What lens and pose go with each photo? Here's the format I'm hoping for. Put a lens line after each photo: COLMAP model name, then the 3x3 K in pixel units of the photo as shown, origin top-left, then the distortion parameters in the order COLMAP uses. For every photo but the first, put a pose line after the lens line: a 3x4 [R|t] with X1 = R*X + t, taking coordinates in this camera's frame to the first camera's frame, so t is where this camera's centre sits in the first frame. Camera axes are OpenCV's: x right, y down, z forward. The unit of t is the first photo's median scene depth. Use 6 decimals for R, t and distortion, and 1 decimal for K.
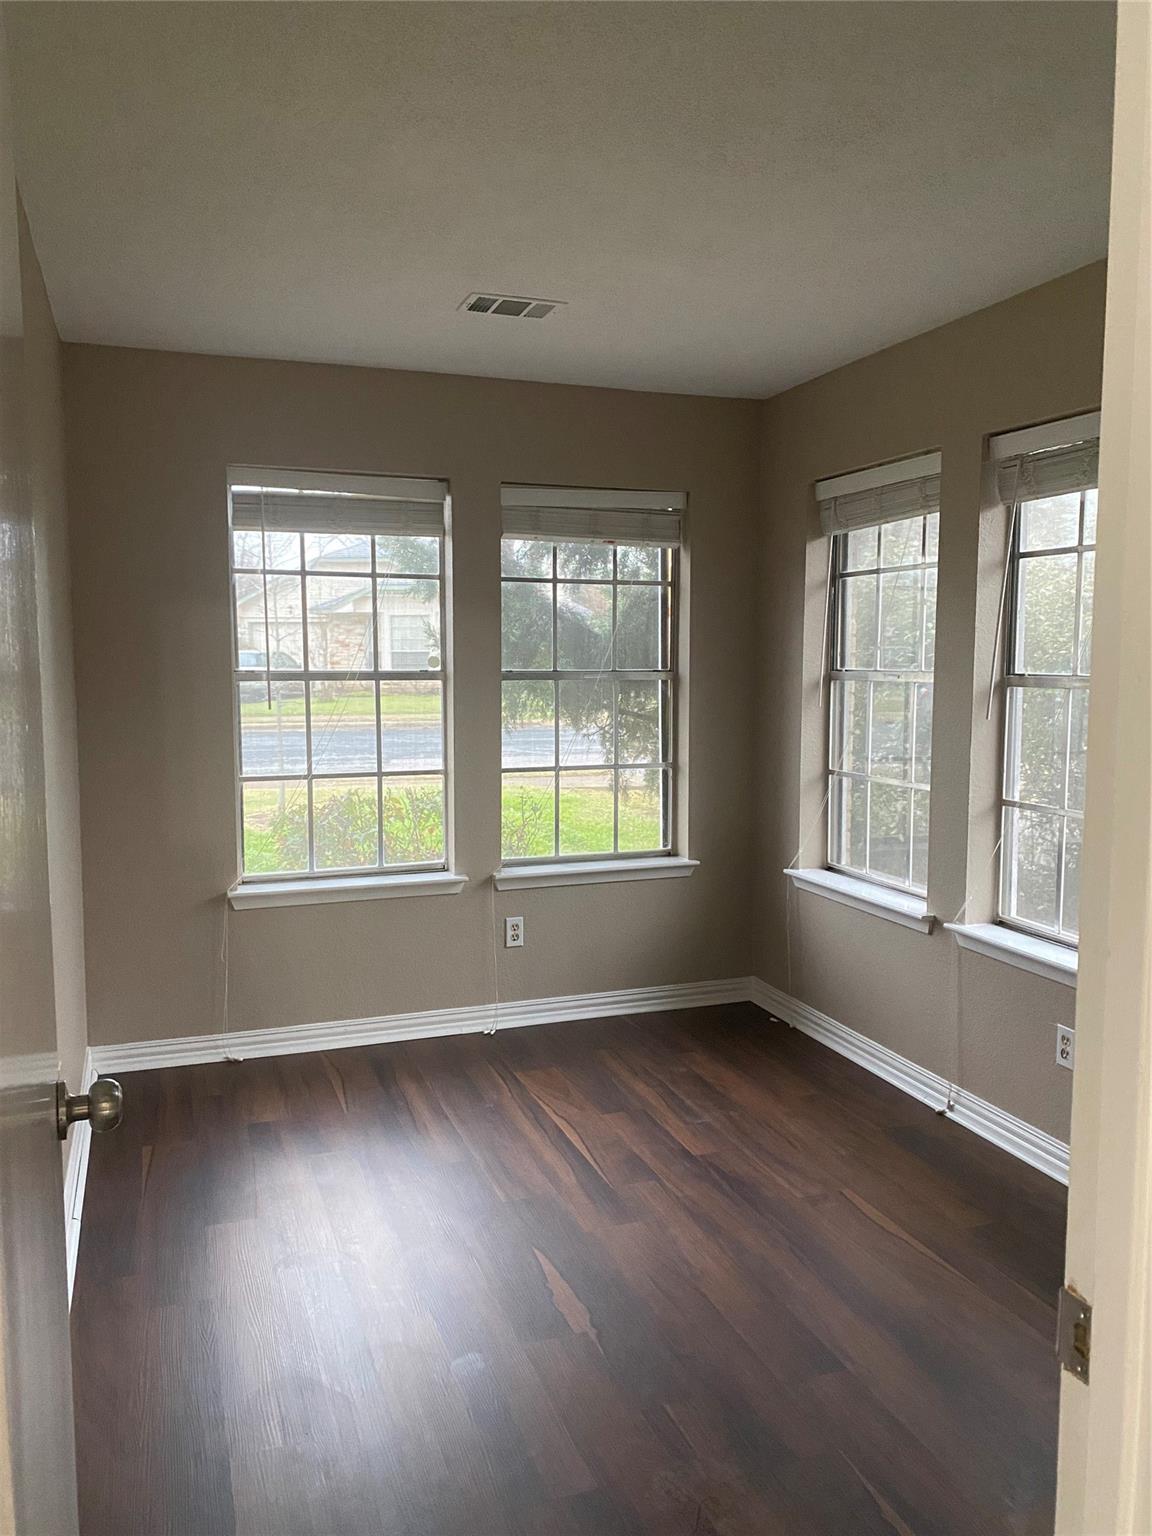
lens RADIAL K [[1126.9, 0, 576.0], [0, 1126.9, 768.0], [0, 0, 1]] dist [-0.010651, -0.001405]
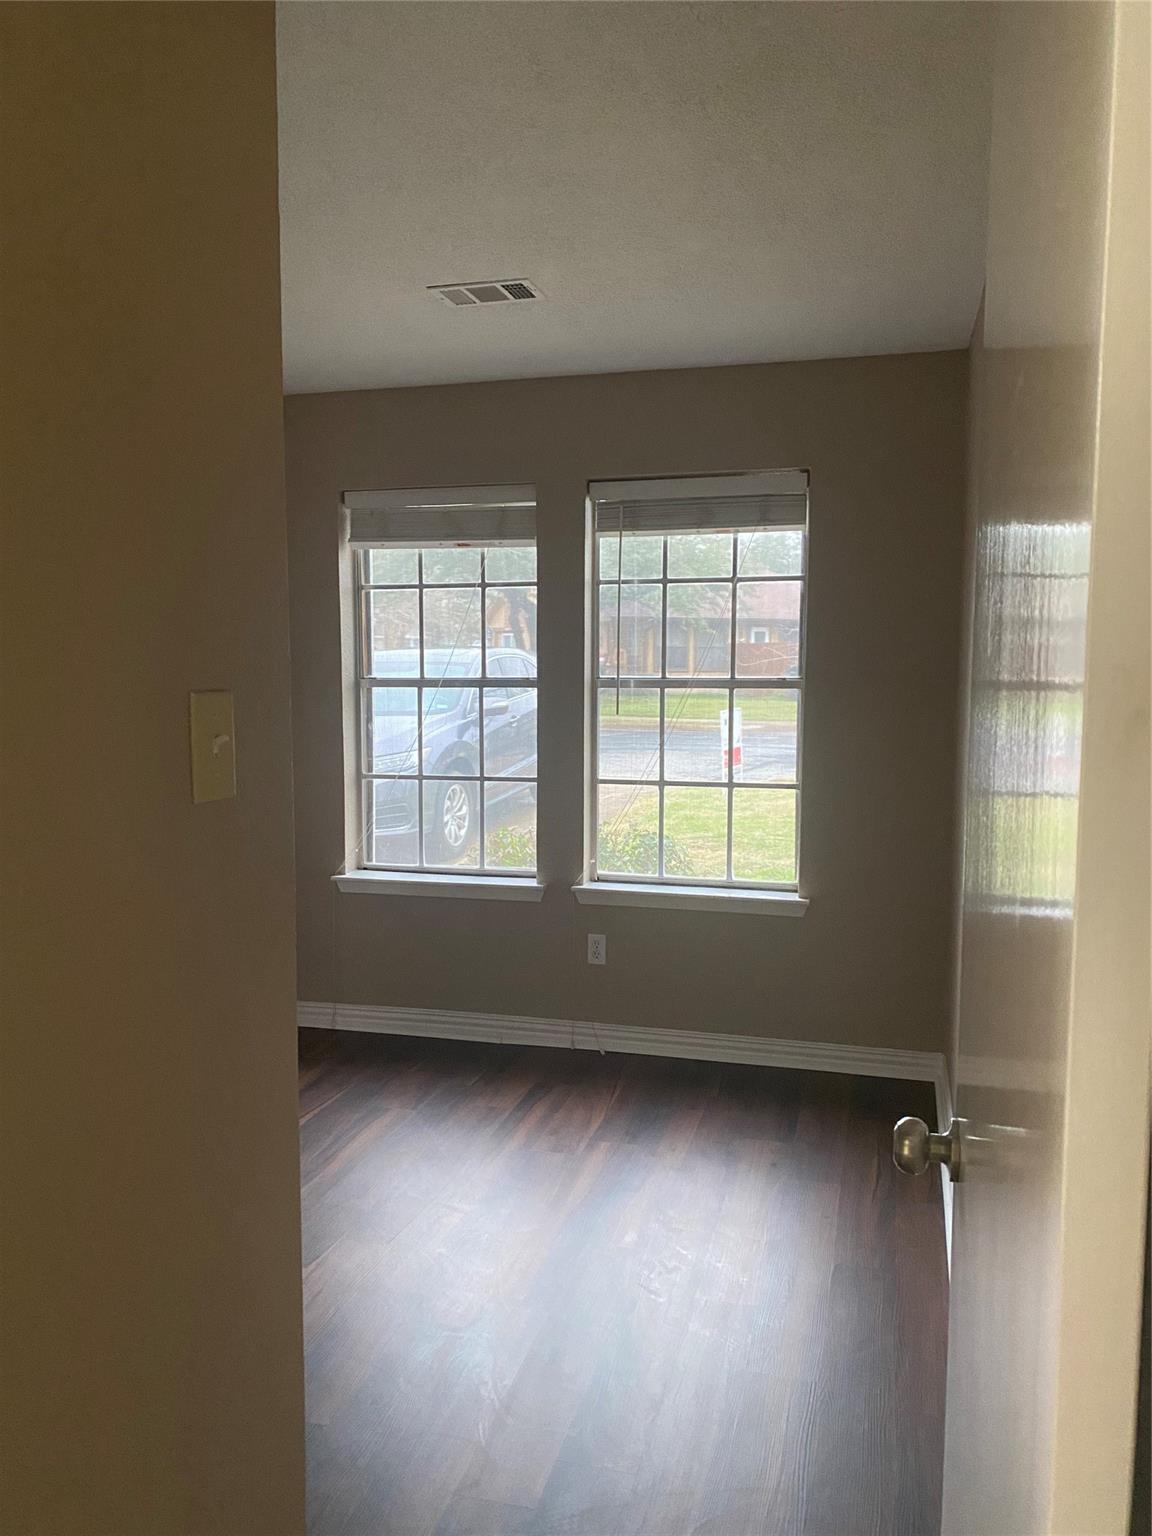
lens RADIAL K [[1159.3, 0, 576.0], [0, 1159.3, 768.0], [0, 0, 1]] dist [0.092138, -0.110766]
pose [[0.817569, 0.051095, -0.573559, 0.489956], [-0.056453, 0.998369, 0.008470, -0.016559], [0.573056, 0.025454, 0.819121, 0.171701]]
